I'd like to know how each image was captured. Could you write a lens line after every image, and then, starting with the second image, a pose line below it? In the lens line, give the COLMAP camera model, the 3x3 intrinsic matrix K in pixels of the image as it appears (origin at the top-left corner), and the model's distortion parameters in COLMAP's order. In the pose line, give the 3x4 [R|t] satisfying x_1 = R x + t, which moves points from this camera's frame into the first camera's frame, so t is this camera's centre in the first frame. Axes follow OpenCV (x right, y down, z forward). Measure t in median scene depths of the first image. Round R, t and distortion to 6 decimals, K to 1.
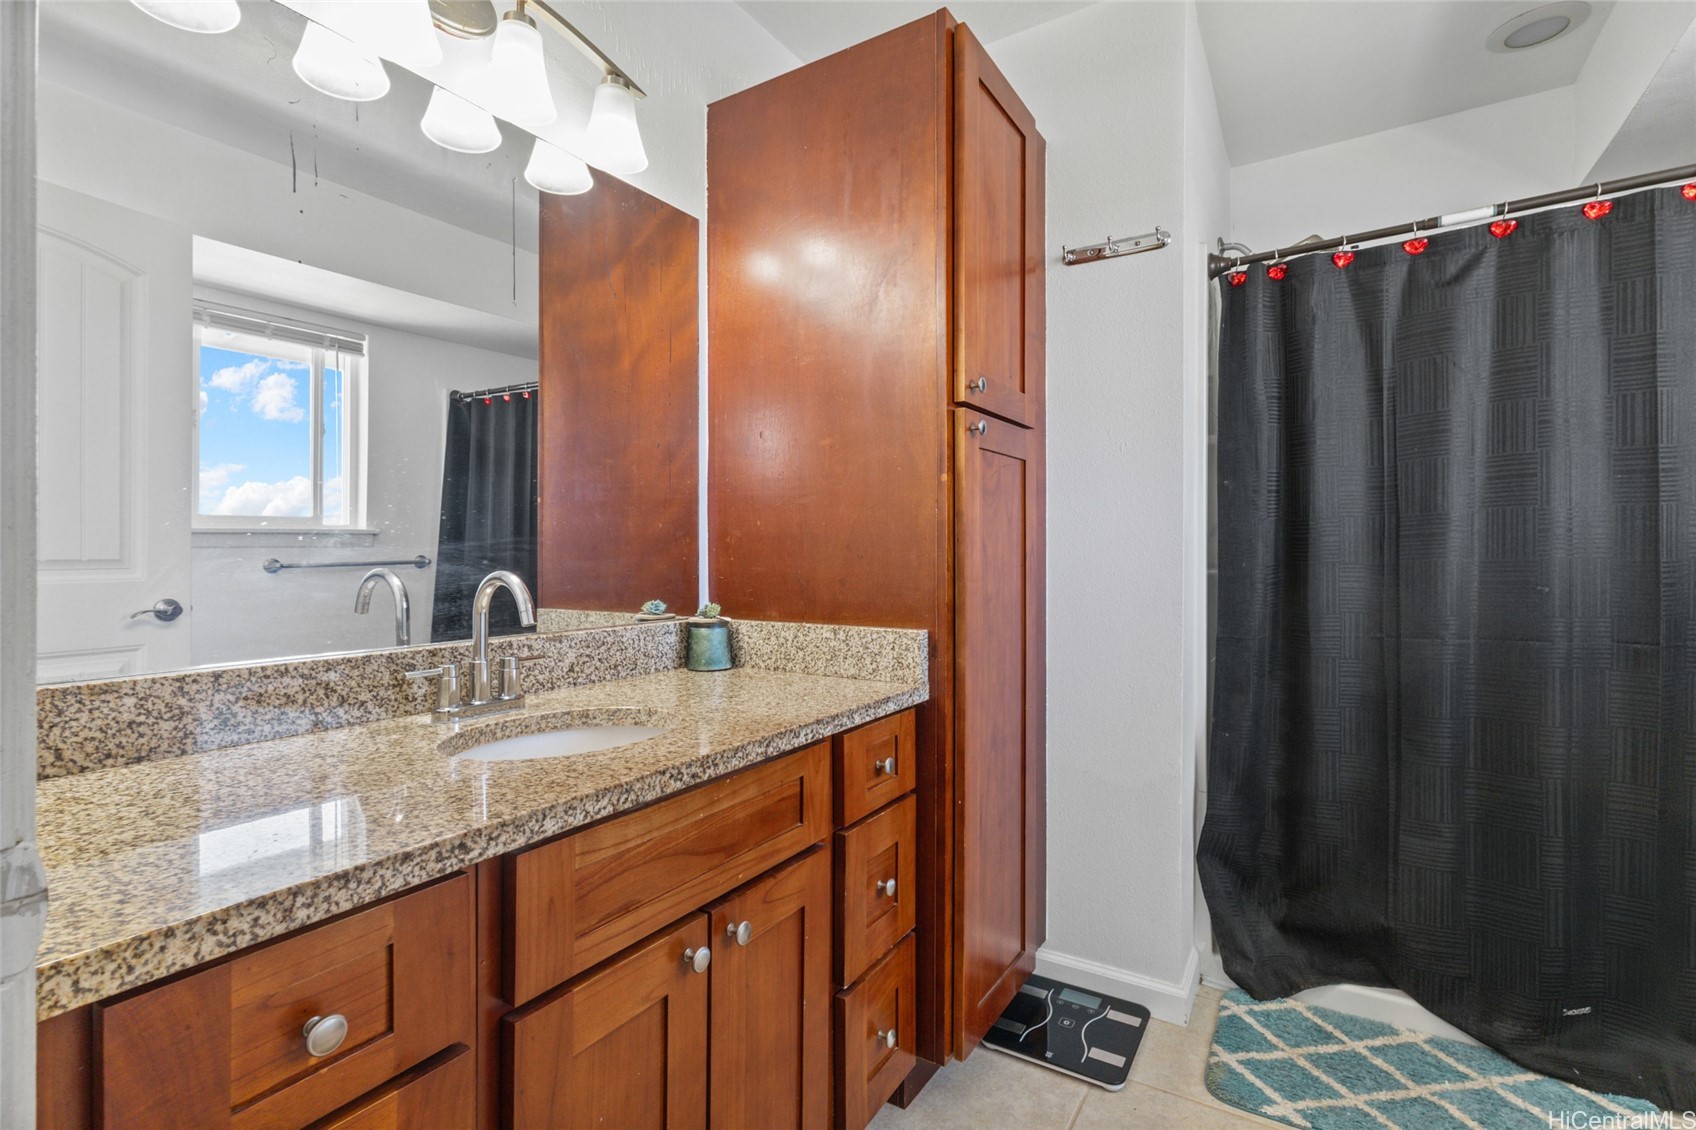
lens RADIAL K [[789.5, 0, 849.9], [0, 789.5, 561.2], [0, 0, 1]] dist [0.011608, -0.002898]
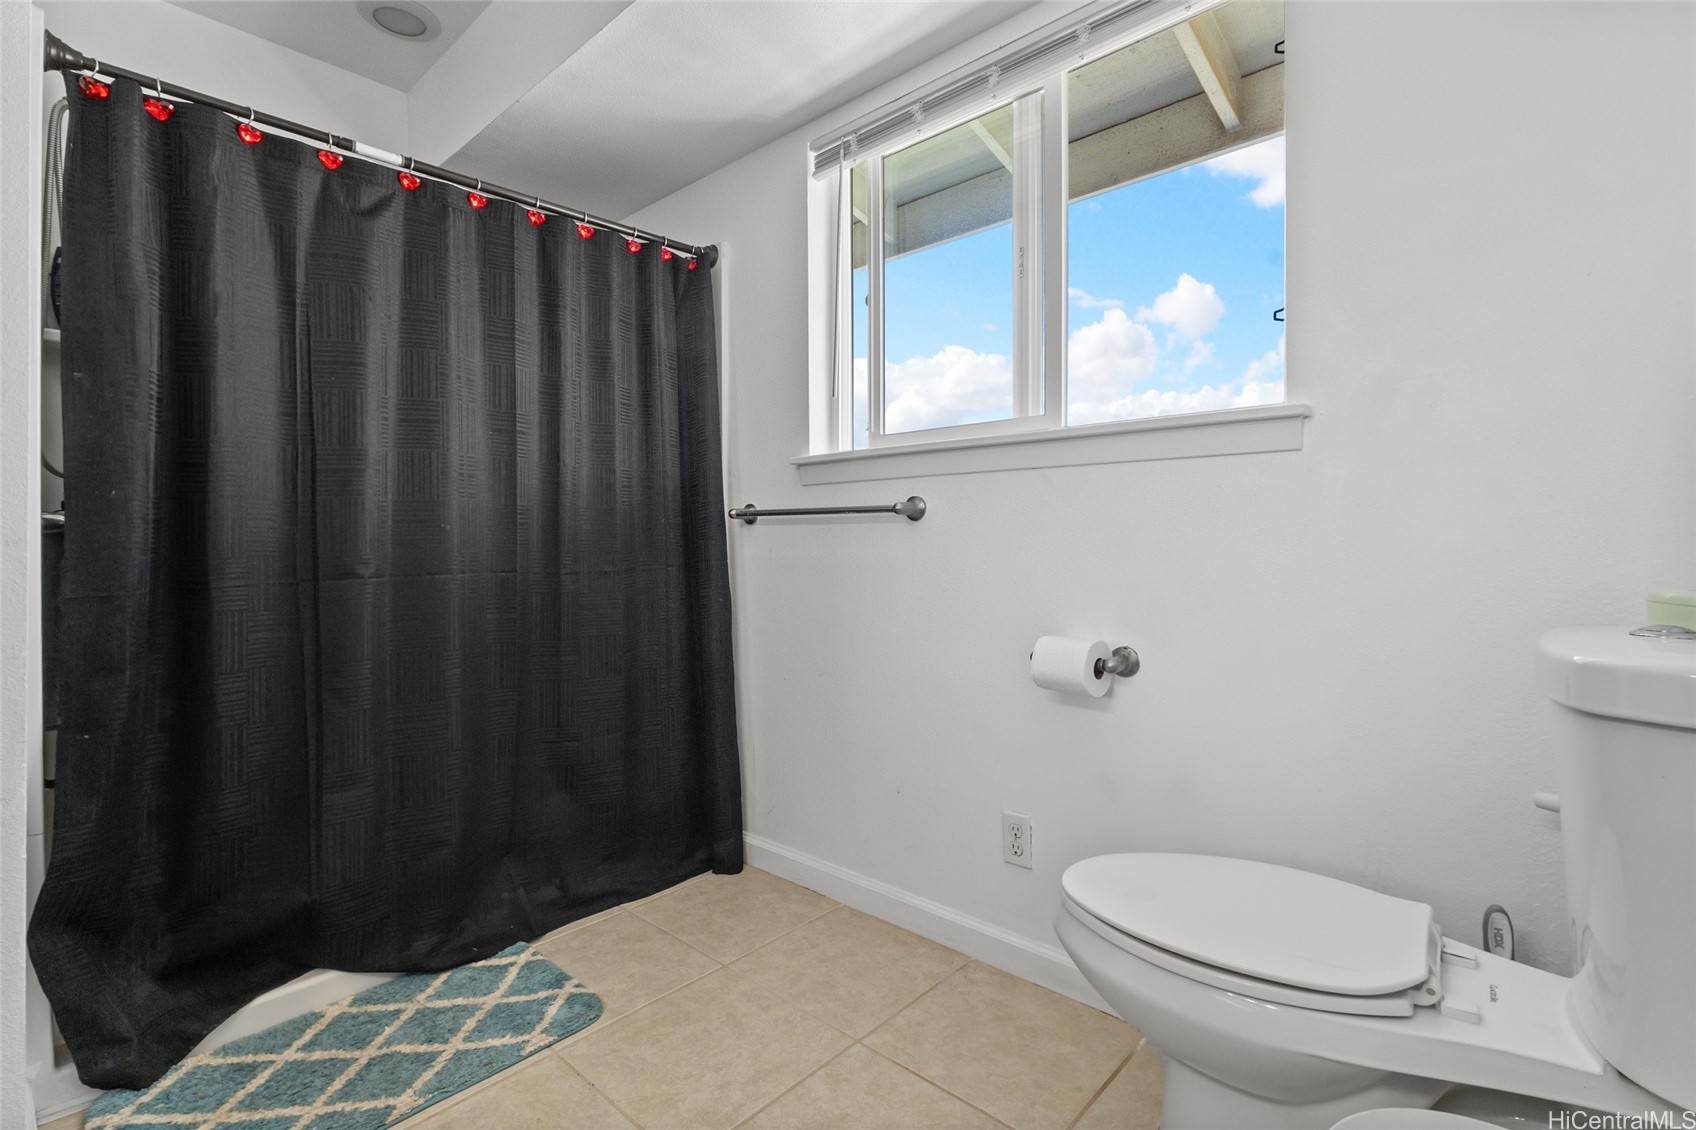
lens RADIAL K [[789.5, 0, 858.1], [0, 789.5, 541.9], [0, 0, 1]] dist [0.011608, -0.002898]
pose [[0.187176, 0.002884, 0.982322, -0.090794], [0.009382, 0.999945, -0.004723, 0.063716], [-0.982282, 0.010100, 0.187138, 0.224590]]
